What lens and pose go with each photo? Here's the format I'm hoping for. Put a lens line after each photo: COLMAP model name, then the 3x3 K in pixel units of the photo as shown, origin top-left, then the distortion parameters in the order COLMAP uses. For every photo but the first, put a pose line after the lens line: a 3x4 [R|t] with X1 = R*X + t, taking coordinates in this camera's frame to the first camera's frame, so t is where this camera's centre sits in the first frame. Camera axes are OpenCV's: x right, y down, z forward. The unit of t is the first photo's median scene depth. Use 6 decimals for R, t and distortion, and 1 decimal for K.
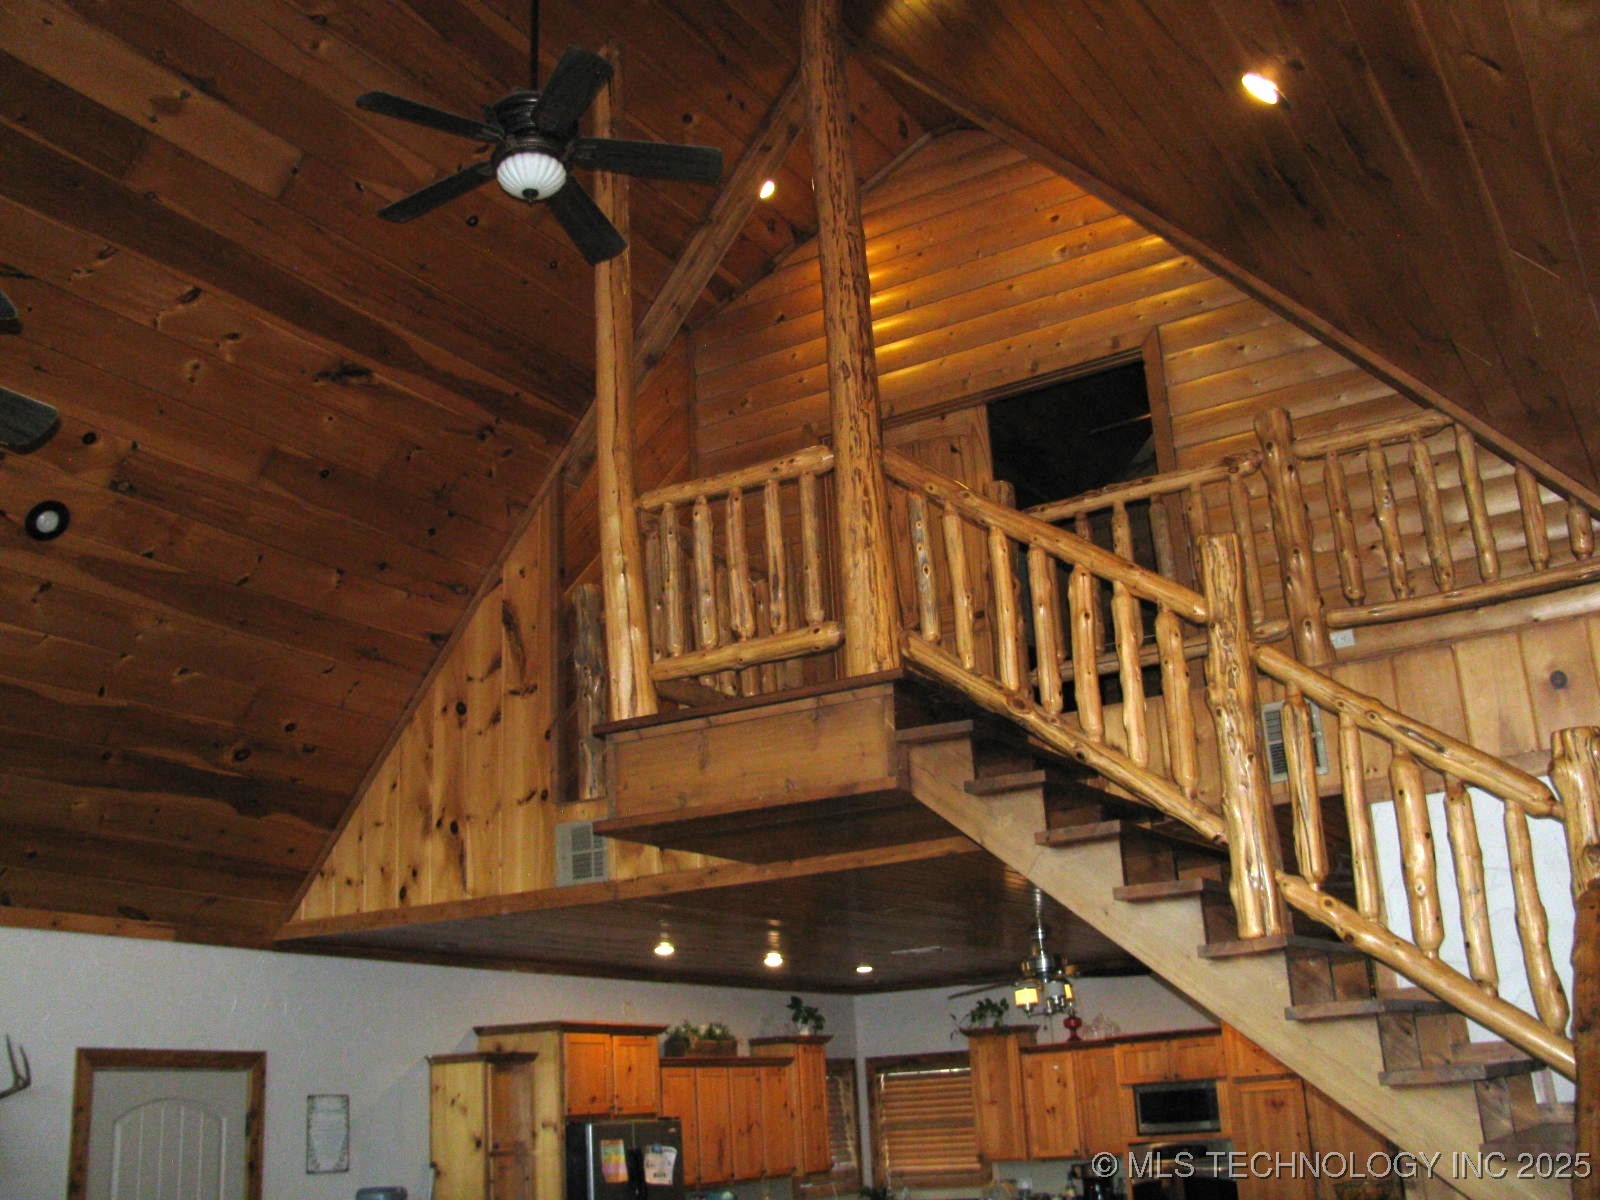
lens RADIAL K [[1675.8, 0, 776.7], [0, 1675.8, 569.0], [0, 0, 1]] dist [-0.216613, 0.274258]
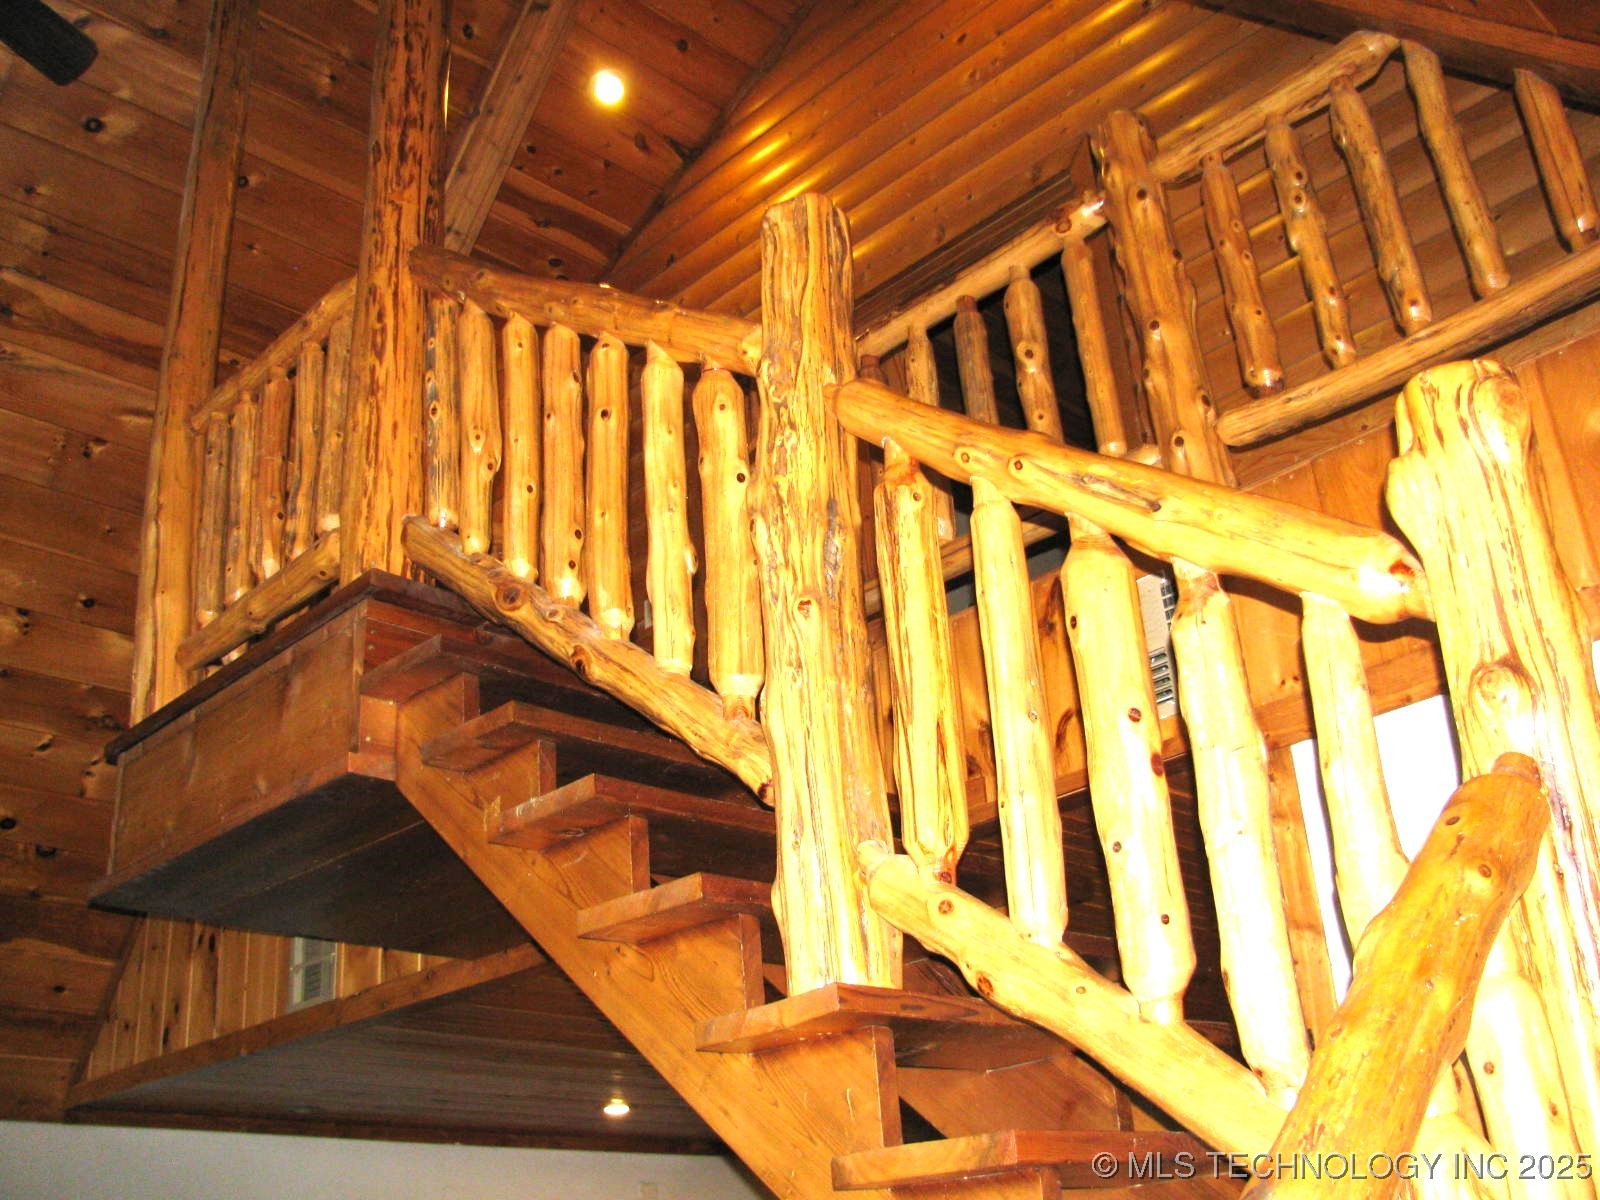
lens RADIAL K [[1647.6, 0, 800.0], [0, 1647.6, 600.0], [0, 0, 1]] dist [-0.208864, 0.213191]
pose [[0.967632, -0.110773, -0.226755, 0.211288], [0.089019, 0.990581, -0.104041, 0.086664], [0.236144, 0.080488, 0.968379, 0.298685]]
